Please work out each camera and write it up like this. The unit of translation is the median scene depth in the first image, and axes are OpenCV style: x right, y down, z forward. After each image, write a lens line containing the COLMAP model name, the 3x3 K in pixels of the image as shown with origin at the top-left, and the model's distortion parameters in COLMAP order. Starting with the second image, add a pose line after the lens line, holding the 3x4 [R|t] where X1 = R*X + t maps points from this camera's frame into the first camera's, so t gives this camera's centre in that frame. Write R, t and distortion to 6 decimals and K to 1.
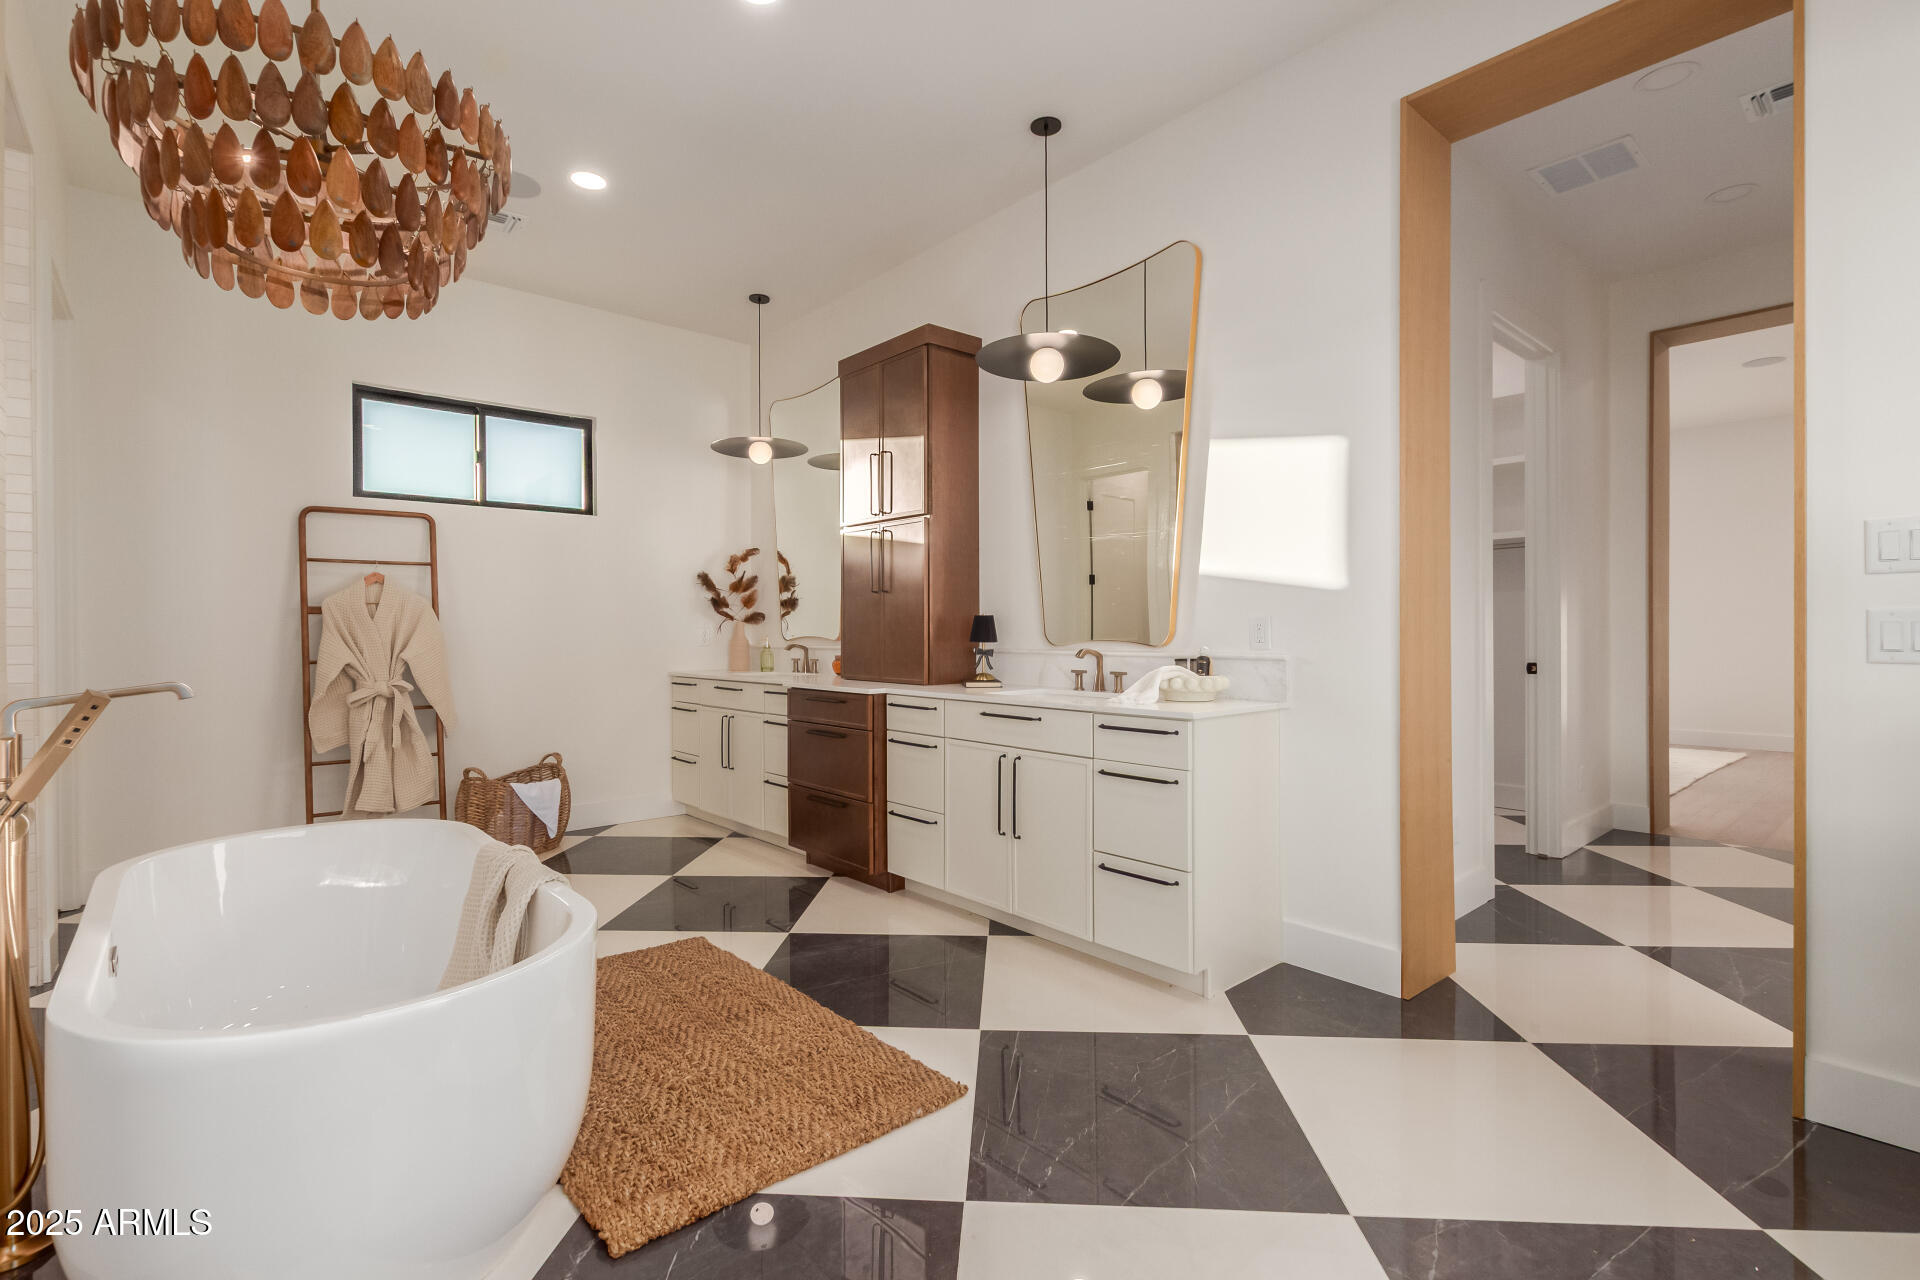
lens RADIAL K [[879.0, 0, 968.3], [0, 879.0, 636.8], [0, 0, 1]] dist [0.014854, 0.000047]
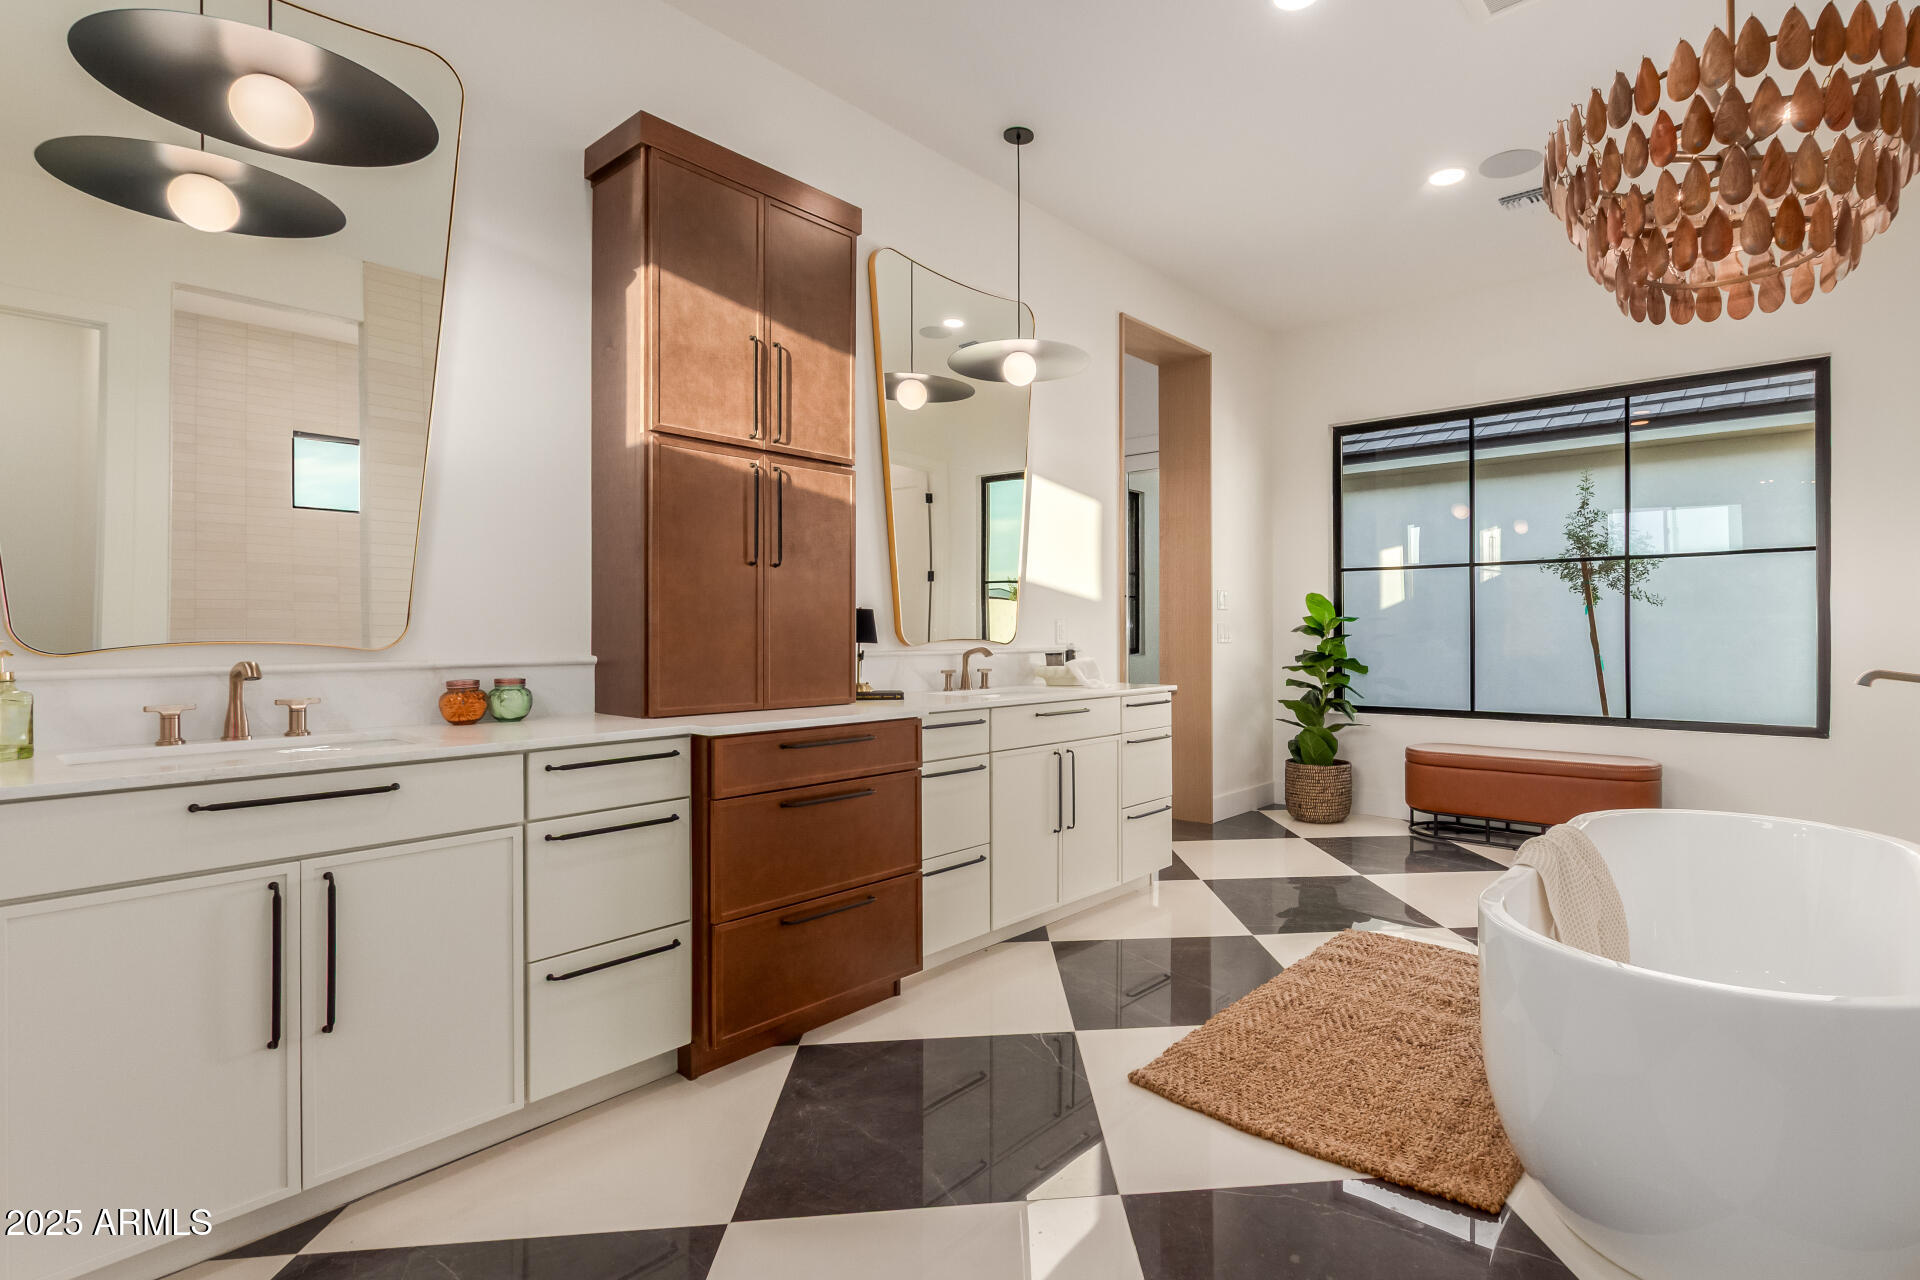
lens RADIAL K [[986.3, 0, 966.3], [0, 986.3, 636.9], [0, 0, 1]] dist [-0.008055, -0.000411]
pose [[-0.141923, 0.004376, 0.989868, -0.972470], [0.008809, 0.999956, -0.003157, 0.004701], [-0.989838, 0.008272, -0.141956, 1.156476]]
